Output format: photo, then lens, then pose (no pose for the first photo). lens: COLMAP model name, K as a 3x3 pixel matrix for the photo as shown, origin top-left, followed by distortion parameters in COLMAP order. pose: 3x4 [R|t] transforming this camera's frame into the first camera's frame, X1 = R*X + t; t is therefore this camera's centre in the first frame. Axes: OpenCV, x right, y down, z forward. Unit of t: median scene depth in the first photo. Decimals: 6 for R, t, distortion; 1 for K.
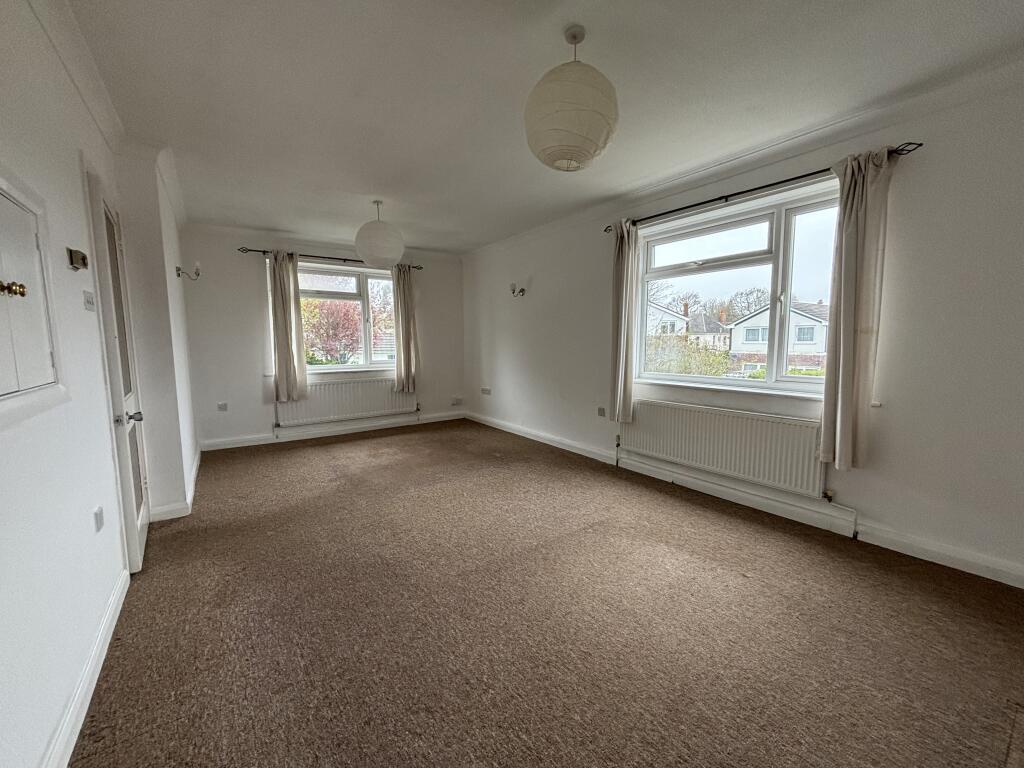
lens RADIAL K [[413.5, 0, 507.8], [0, 413.5, 385.0], [0, 0, 1]] dist [0.007246, -0.000472]
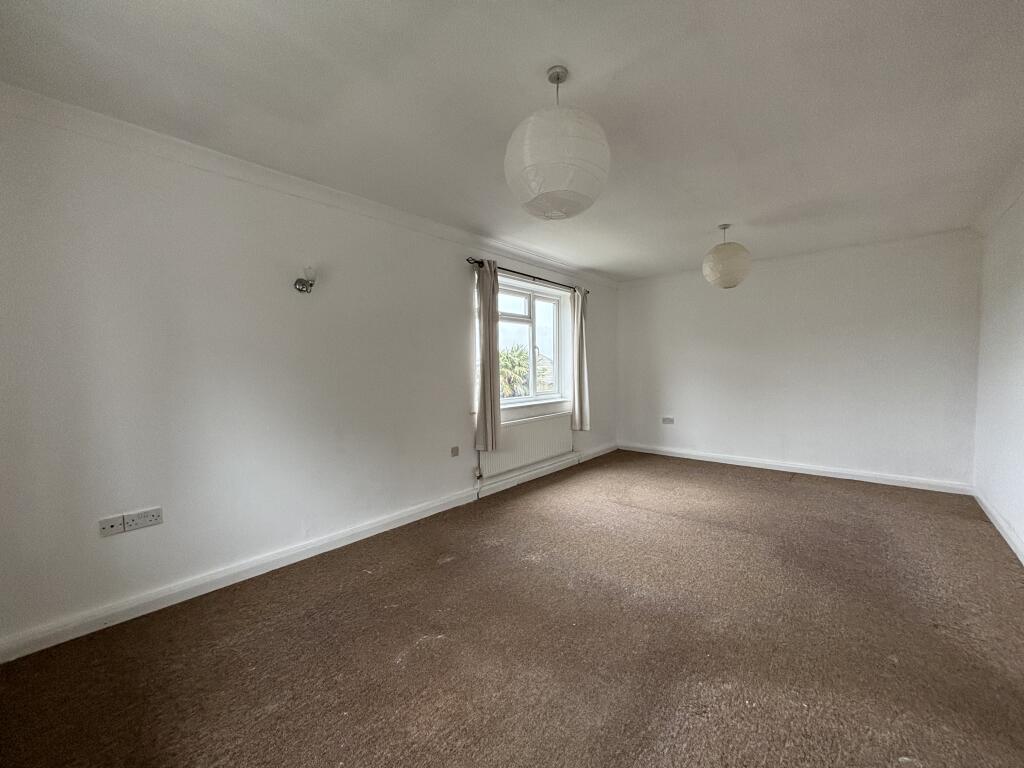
lens RADIAL K [[411.5, 0, 512.0], [0, 411.5, 384.0], [0, 0, 1]] dist [0.000909, -0.000072]
pose [[-0.240518, -0.034491, 0.970032, -0.693657], [0.116124, 0.991168, 0.064035, -0.128605], [-0.963673, 0.128046, -0.234389, 1.111883]]
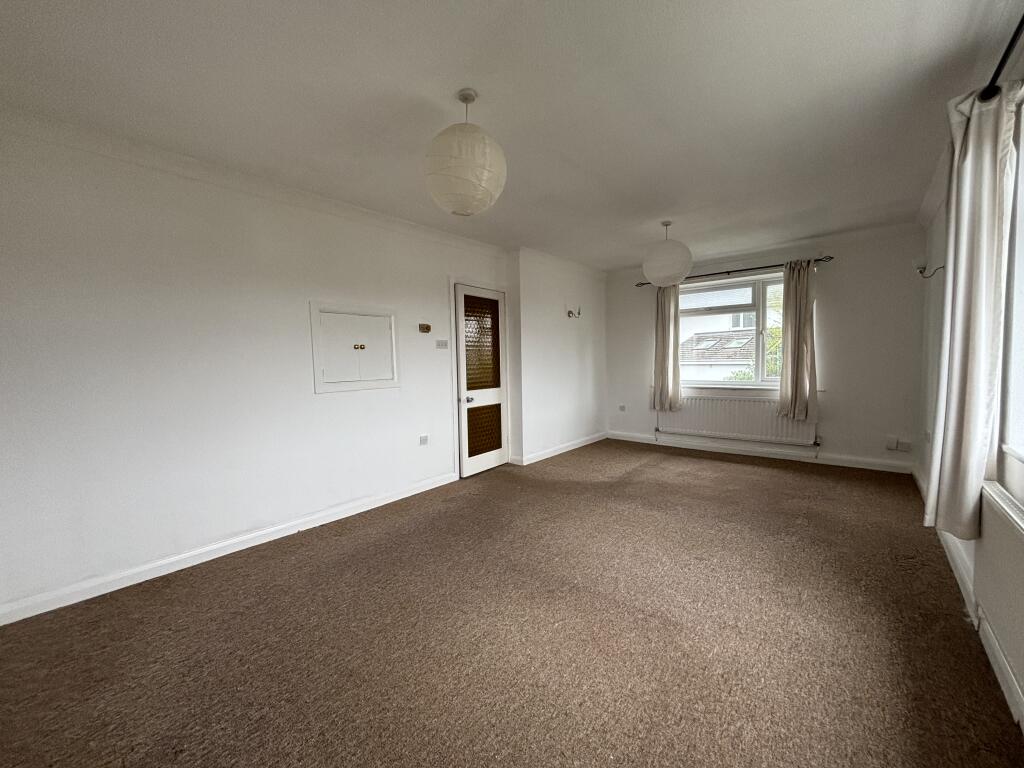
lens RADIAL K [[413.5, 0, 507.8], [0, 413.5, 385.0], [0, 0, 1]] dist [0.007246, -0.000472]
pose [[0.244911, 0.062389, -0.967536, 0.558869], [-0.085429, 0.995435, 0.042564, -0.049922], [0.965774, 0.072231, 0.249123, 0.367484]]
